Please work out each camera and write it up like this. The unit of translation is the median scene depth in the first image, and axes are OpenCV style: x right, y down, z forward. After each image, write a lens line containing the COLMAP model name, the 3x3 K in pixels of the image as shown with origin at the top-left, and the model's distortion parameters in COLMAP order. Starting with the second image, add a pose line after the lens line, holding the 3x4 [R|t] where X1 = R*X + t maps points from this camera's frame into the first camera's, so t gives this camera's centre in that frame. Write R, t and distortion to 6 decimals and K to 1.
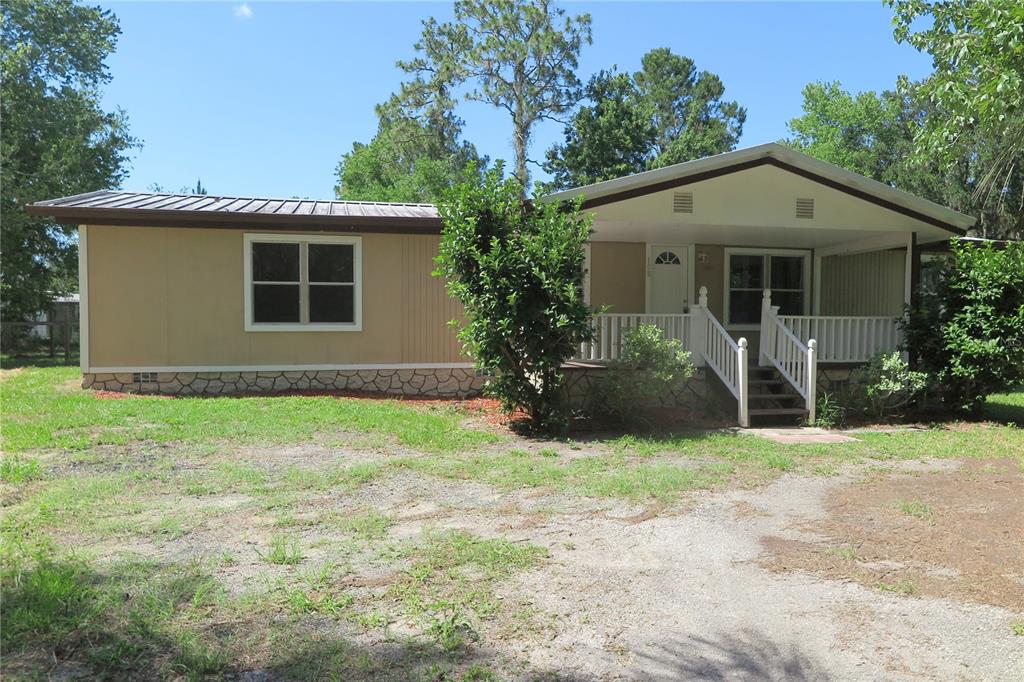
lens RADIAL K [[724.3, 0, 512.0], [0, 724.3, 341.0], [0, 0, 1]] dist [-0.026479, 0.026709]
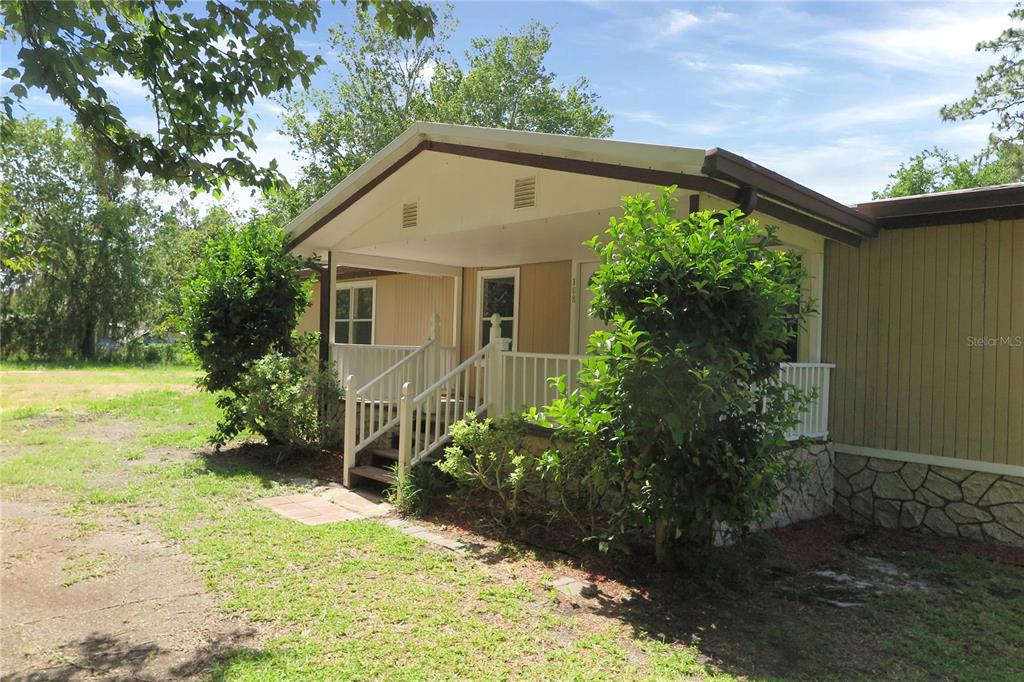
lens RADIAL K [[724.3, 0, 512.0], [0, 724.3, 341.0], [0, 0, 1]] dist [-0.026479, 0.026709]
pose [[0.523267, 0.004386, -0.852157, 0.816037], [-0.061423, 0.997580, -0.032582, -0.019333], [0.849952, 0.069391, 0.522270, 0.540792]]
